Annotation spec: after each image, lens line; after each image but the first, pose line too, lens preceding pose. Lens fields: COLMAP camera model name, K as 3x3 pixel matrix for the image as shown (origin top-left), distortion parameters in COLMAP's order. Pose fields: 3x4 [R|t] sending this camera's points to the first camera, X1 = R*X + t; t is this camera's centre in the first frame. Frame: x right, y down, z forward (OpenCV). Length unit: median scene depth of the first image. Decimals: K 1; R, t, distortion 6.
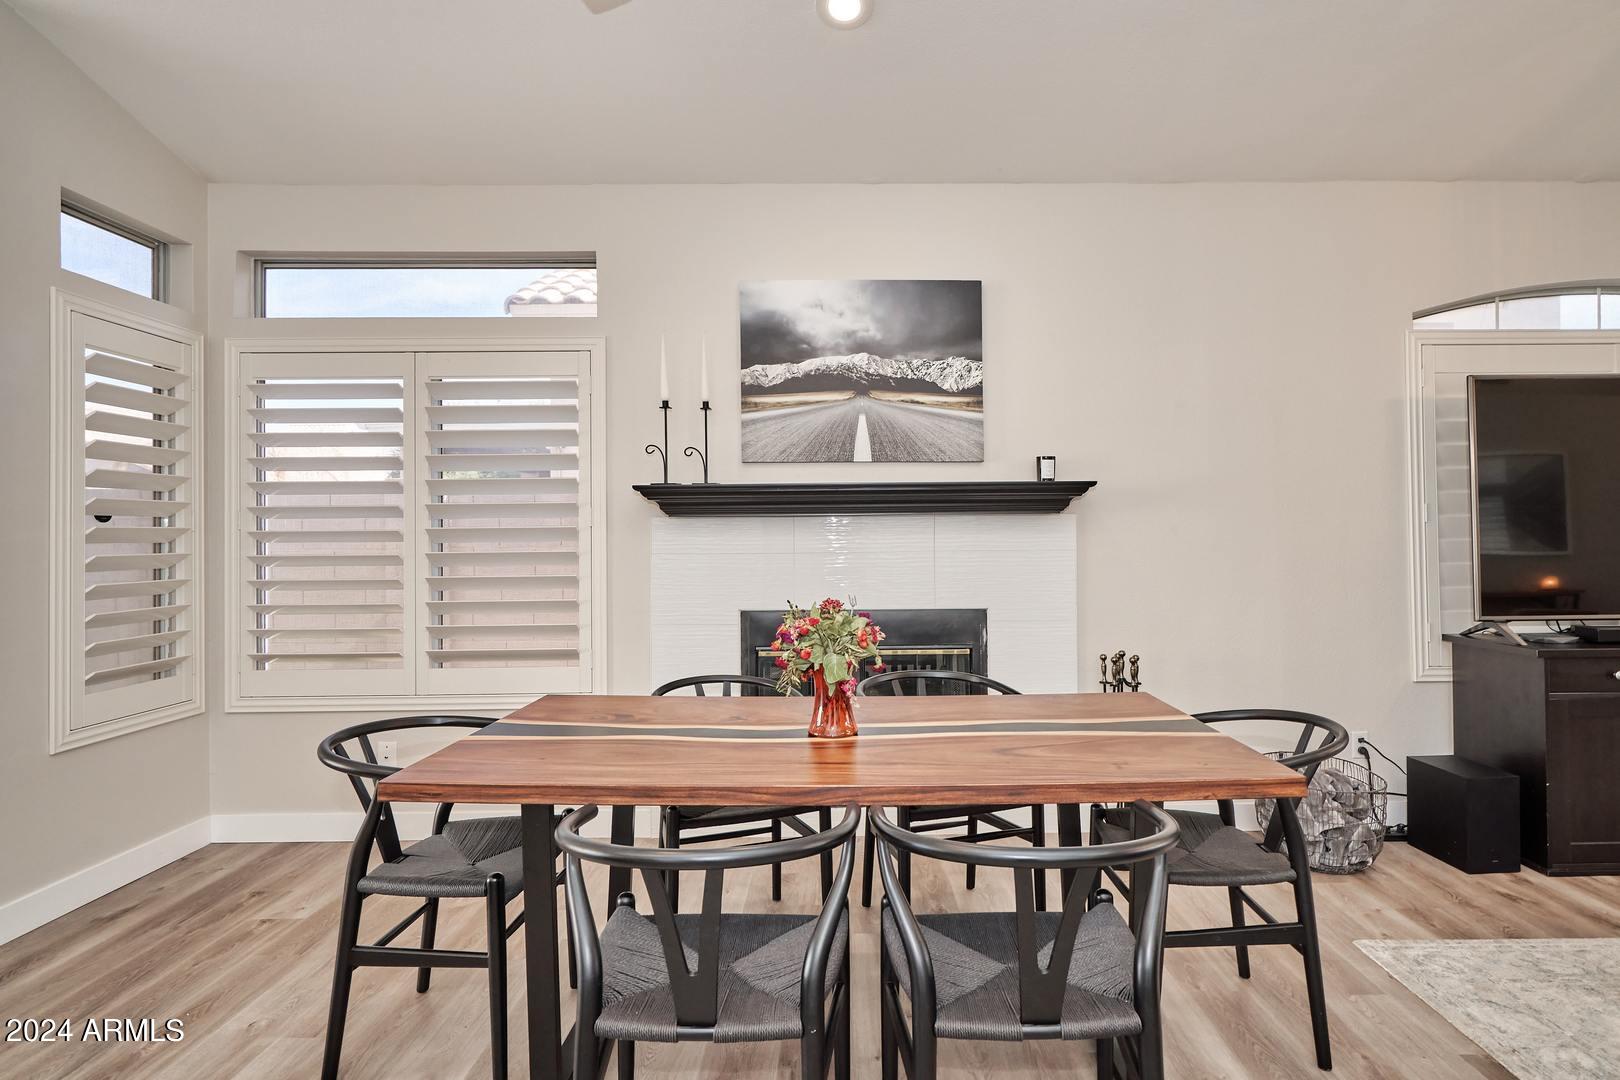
lens RADIAL K [[831.3, 0, 812.1], [0, 831.3, 531.7], [0, 0, 1]] dist [-0.001004, -0.000152]
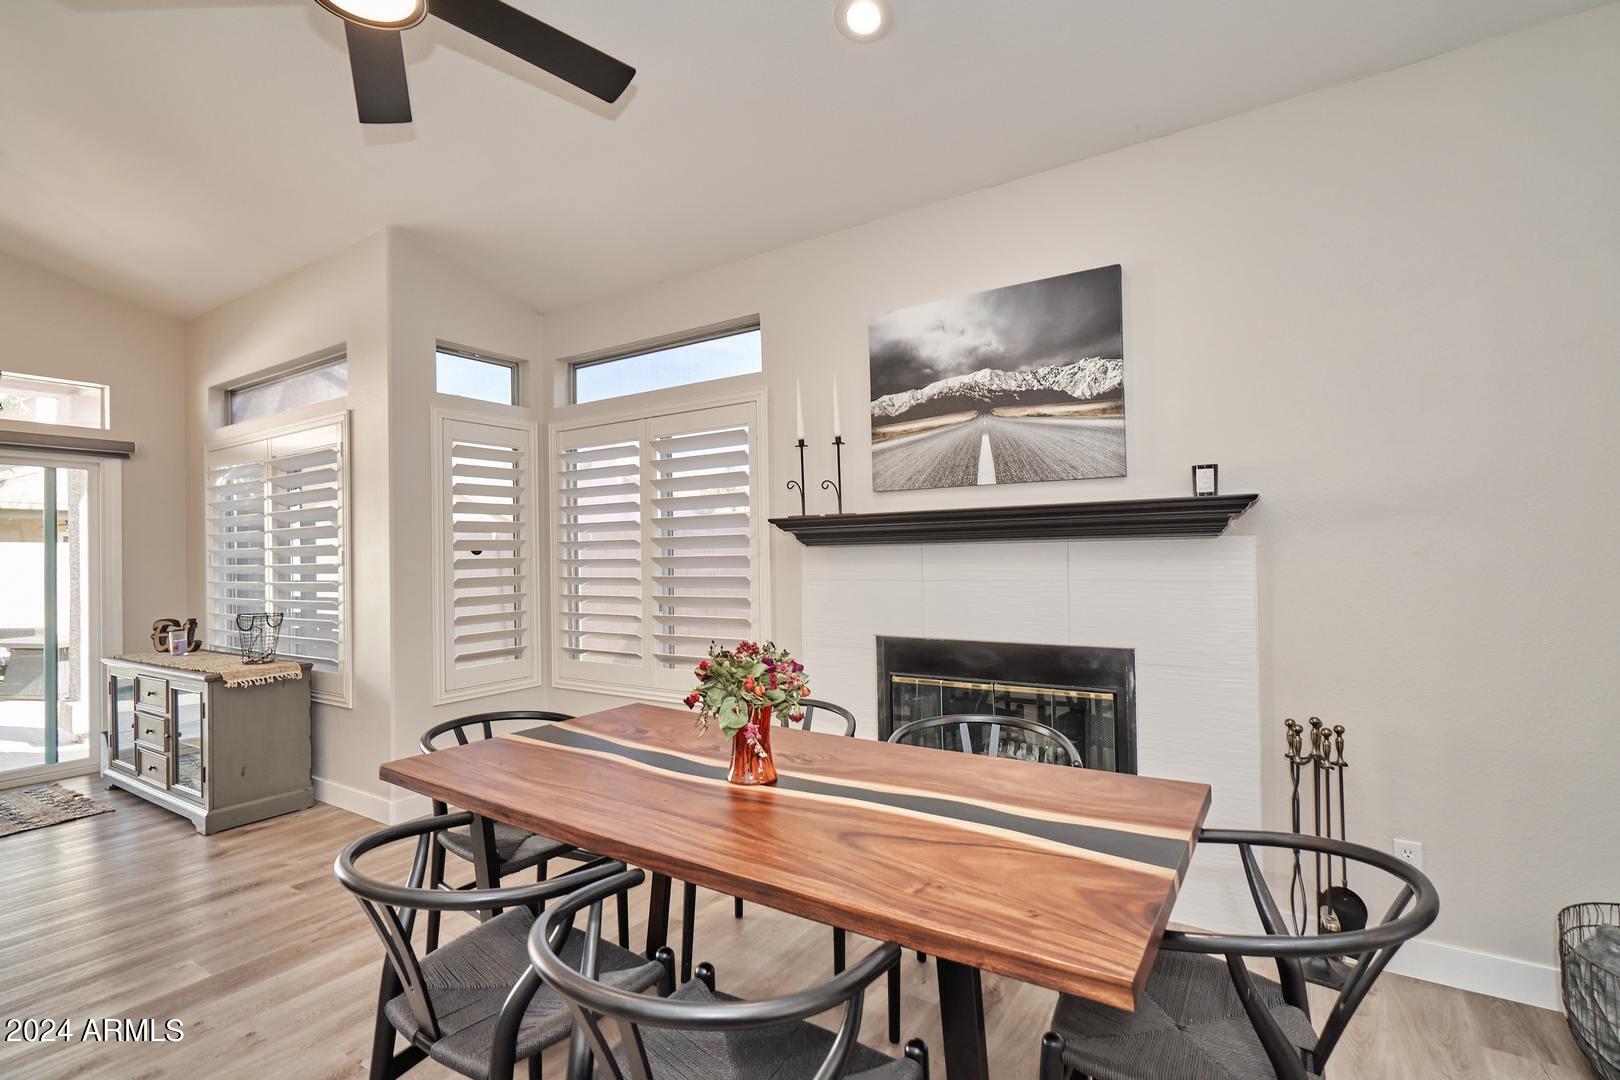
lens RADIAL K [[780.1, 0, 815.3], [0, 780.1, 542.4], [0, 0, 1]] dist [0.000900, 0.000242]
pose [[0.819405, -0.013642, -0.573053, 0.407767], [0.013211, 0.999901, -0.004912, -0.017094], [0.573063, -0.003546, 0.819504, 0.165297]]
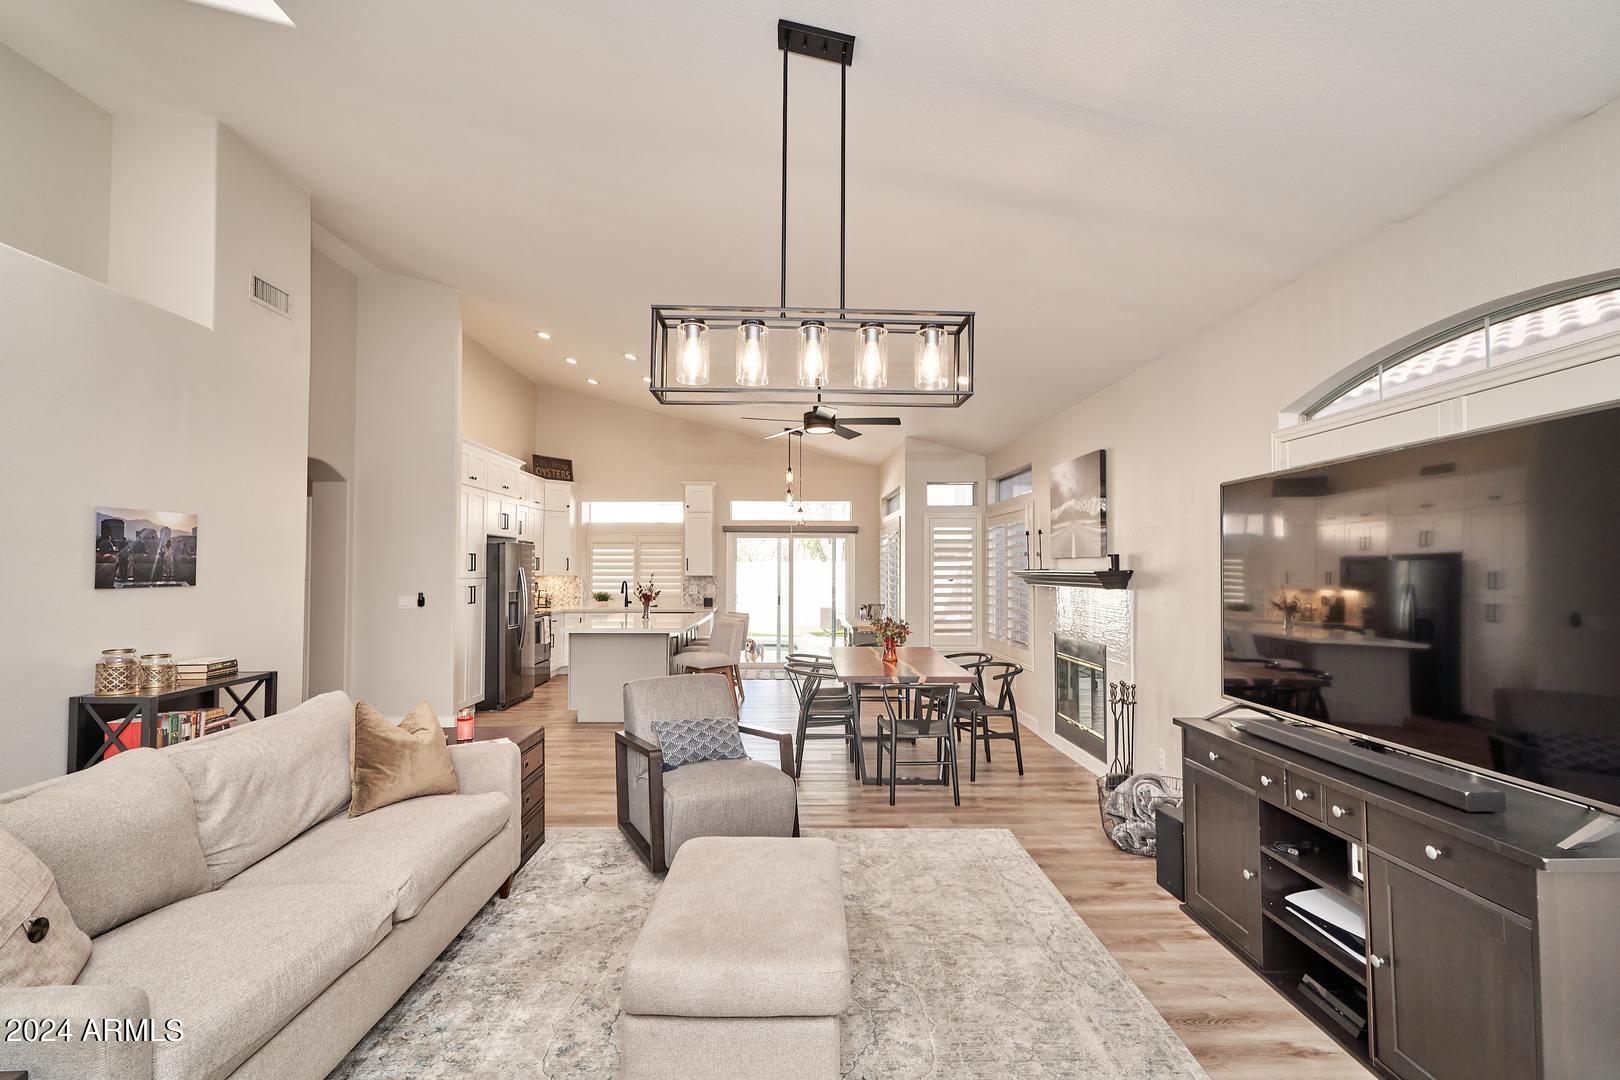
lens RADIAL K [[780.1, 0, 815.3], [0, 780.1, 542.4], [0, 0, 1]] dist [0.000900, 0.000242]
pose [[0.016860, -0.024464, -0.999559, 1.772773], [0.005420, 0.999688, -0.024376, -0.079219], [0.999843, -0.005006, 0.016988, 0.398595]]
